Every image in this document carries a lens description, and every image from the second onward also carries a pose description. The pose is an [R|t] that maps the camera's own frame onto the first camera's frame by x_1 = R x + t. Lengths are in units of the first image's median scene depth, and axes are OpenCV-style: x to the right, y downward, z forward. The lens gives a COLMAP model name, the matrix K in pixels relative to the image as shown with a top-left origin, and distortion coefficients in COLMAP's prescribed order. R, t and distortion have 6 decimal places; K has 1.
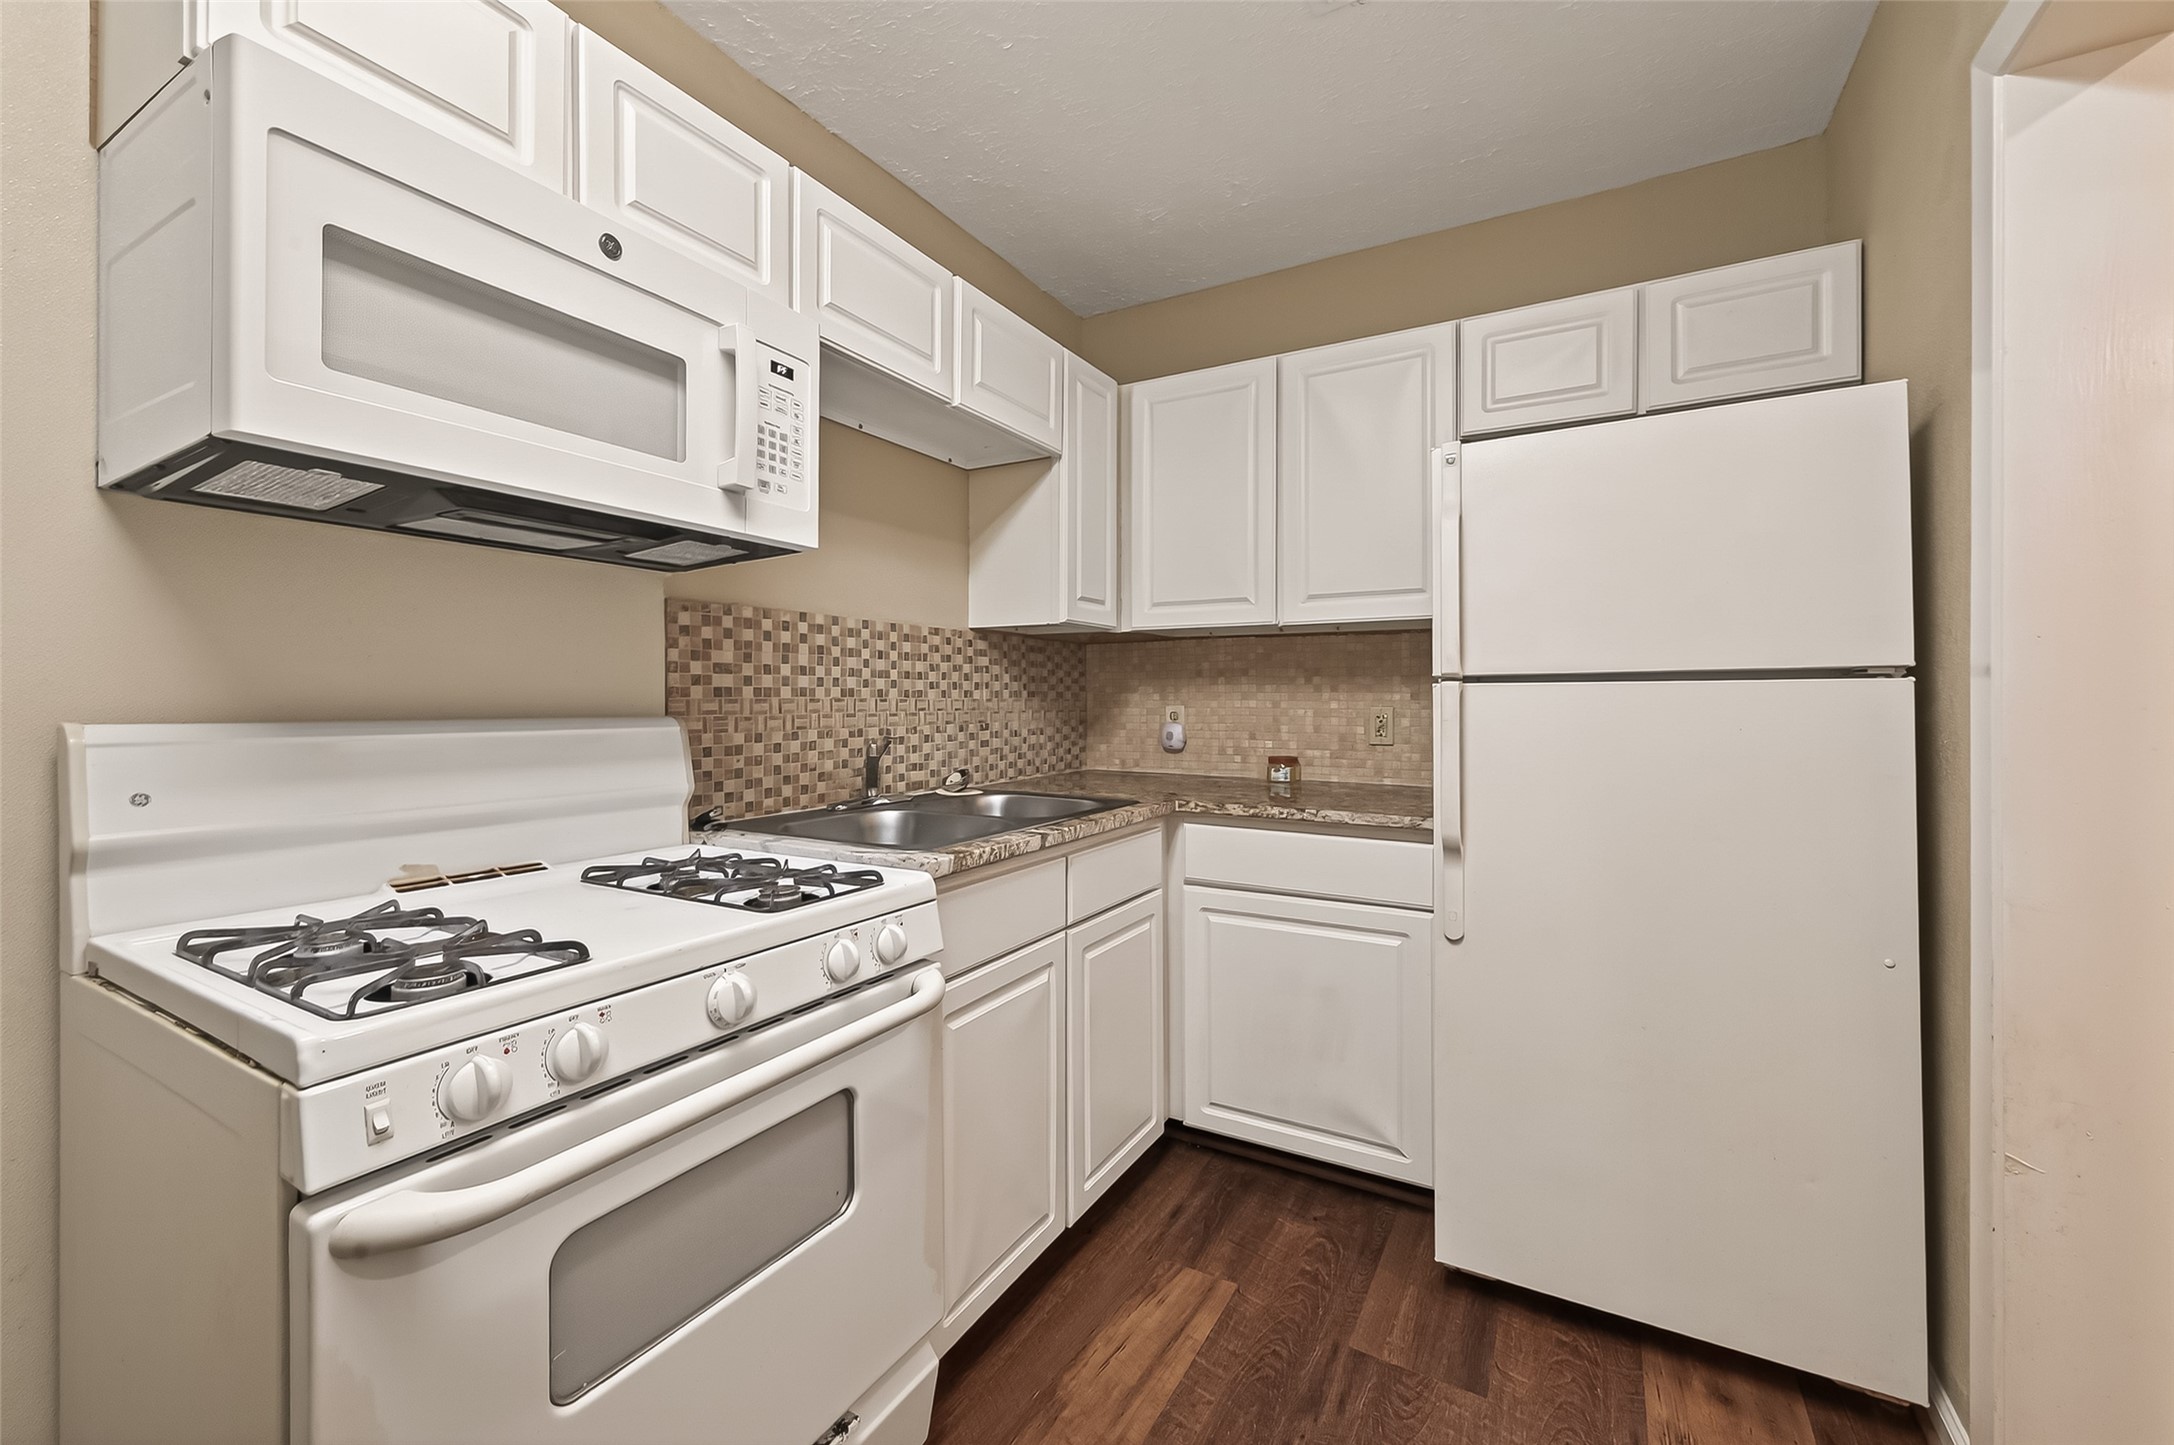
lens RADIAL K [[848.9, 0, 1092.7], [0, 848.9, 702.9], [0, 0, 1]] dist [0.005101, -0.000560]
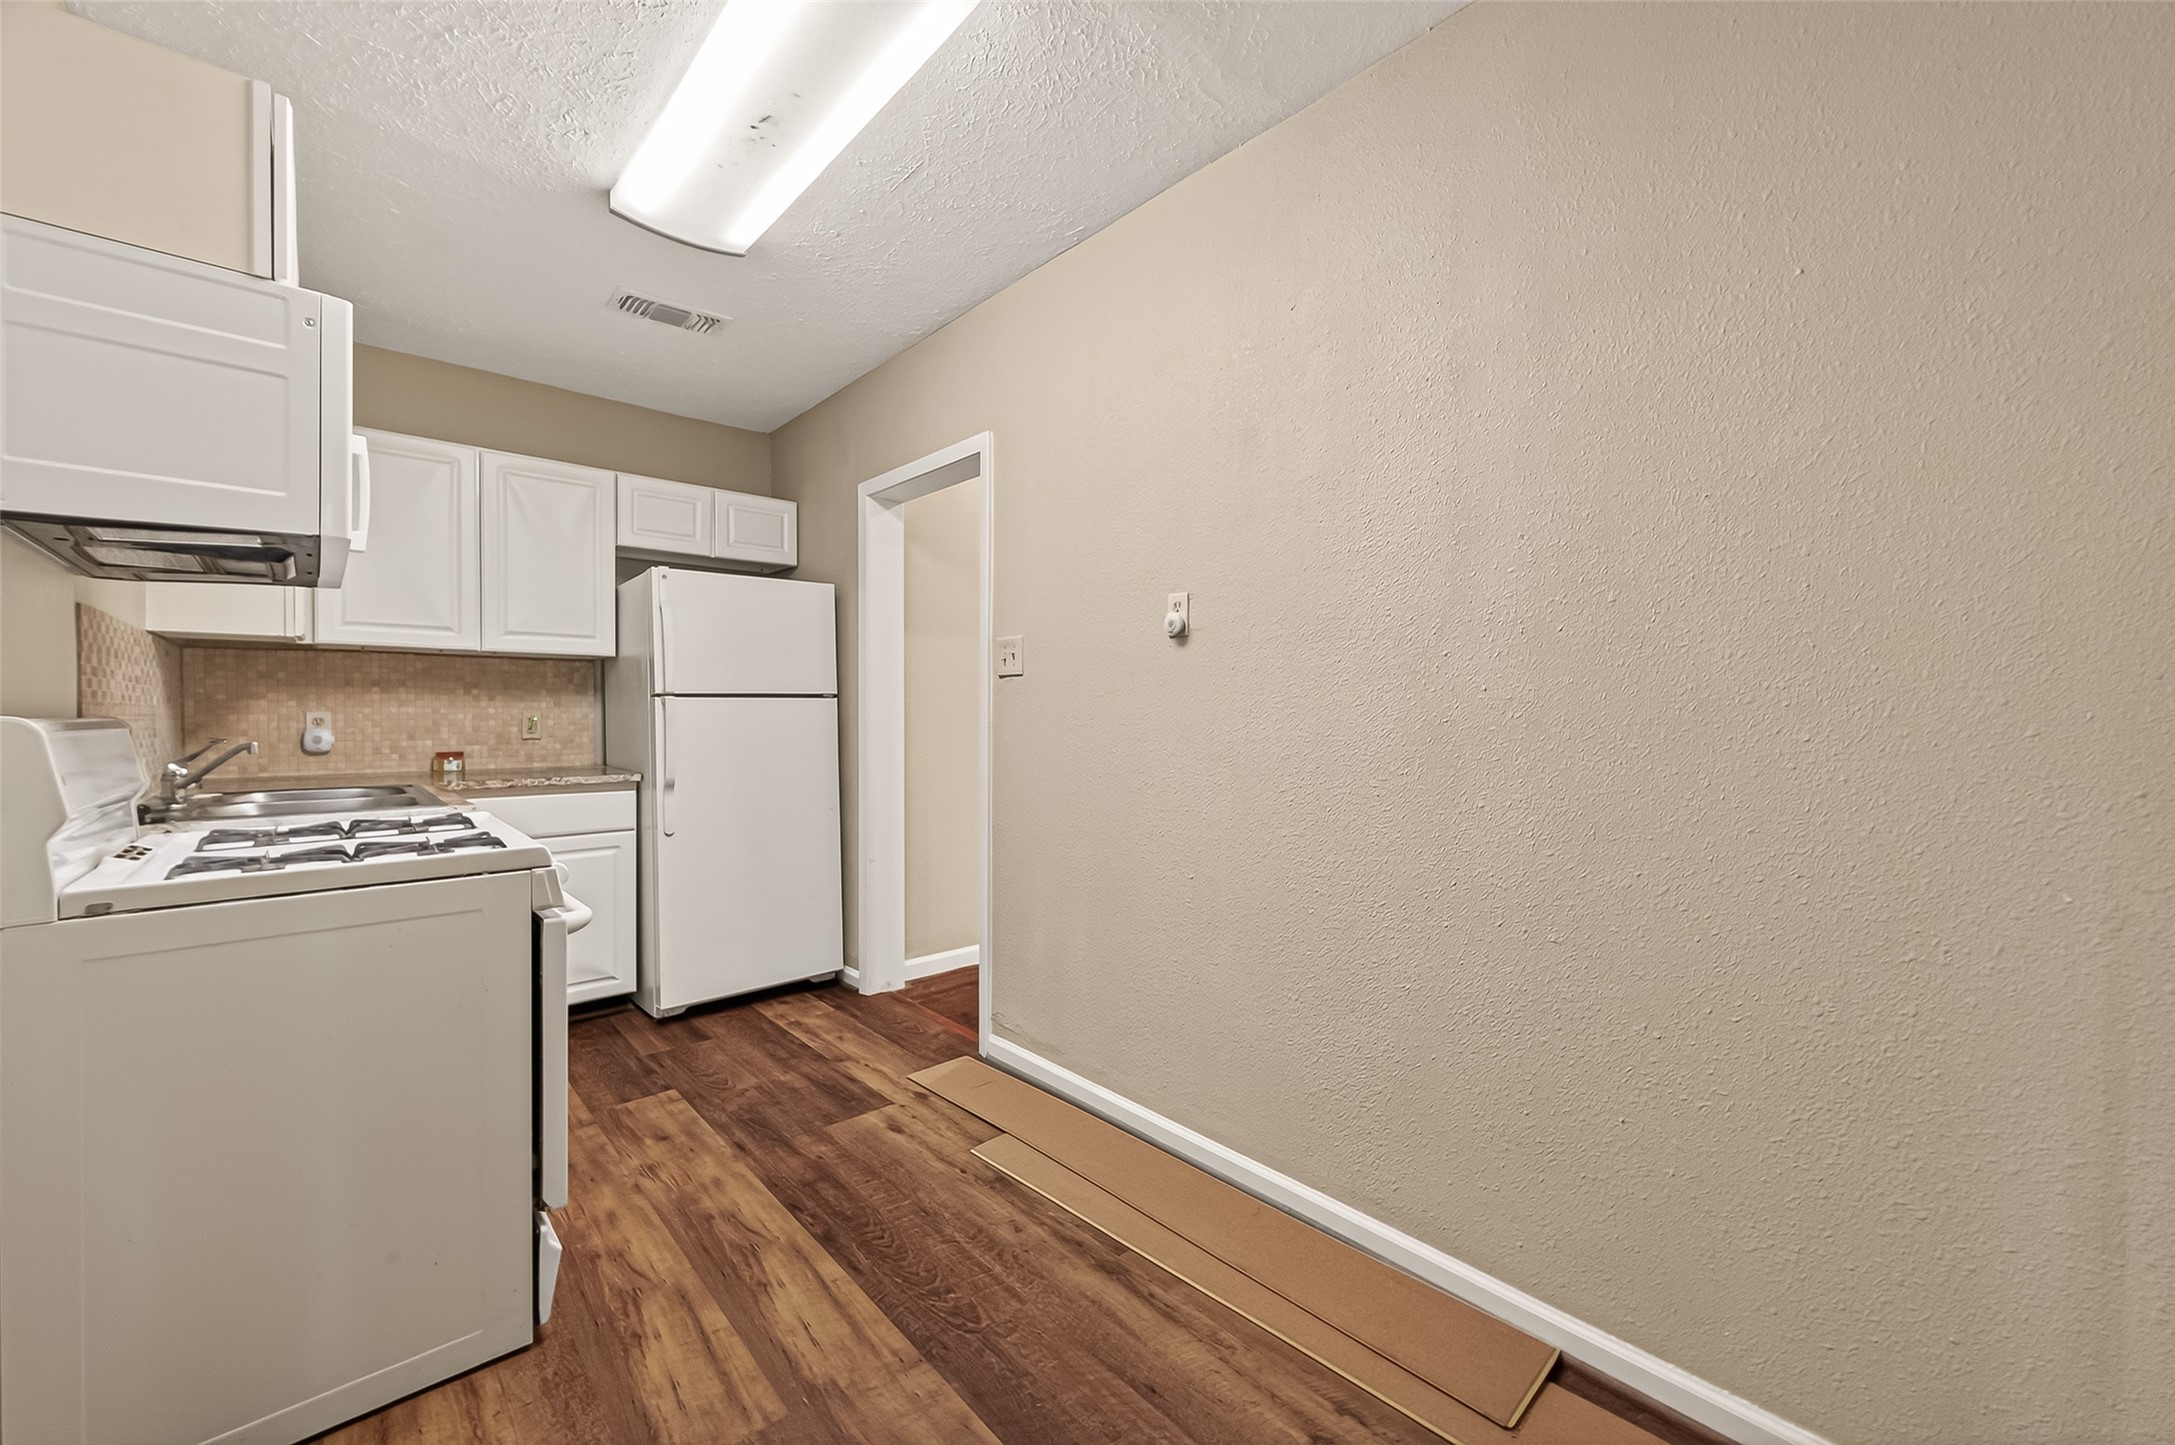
lens RADIAL K [[849.3, 0, 1093.2], [0, 849.3, 702.9], [0, 0, 1]] dist [0.005101, -0.000560]
pose [[0.300498, 0.008593, 0.953744, -0.677937], [0.005047, 0.999931, -0.010600, 0.008819], [-0.953769, 0.007998, 0.300433, -0.283880]]
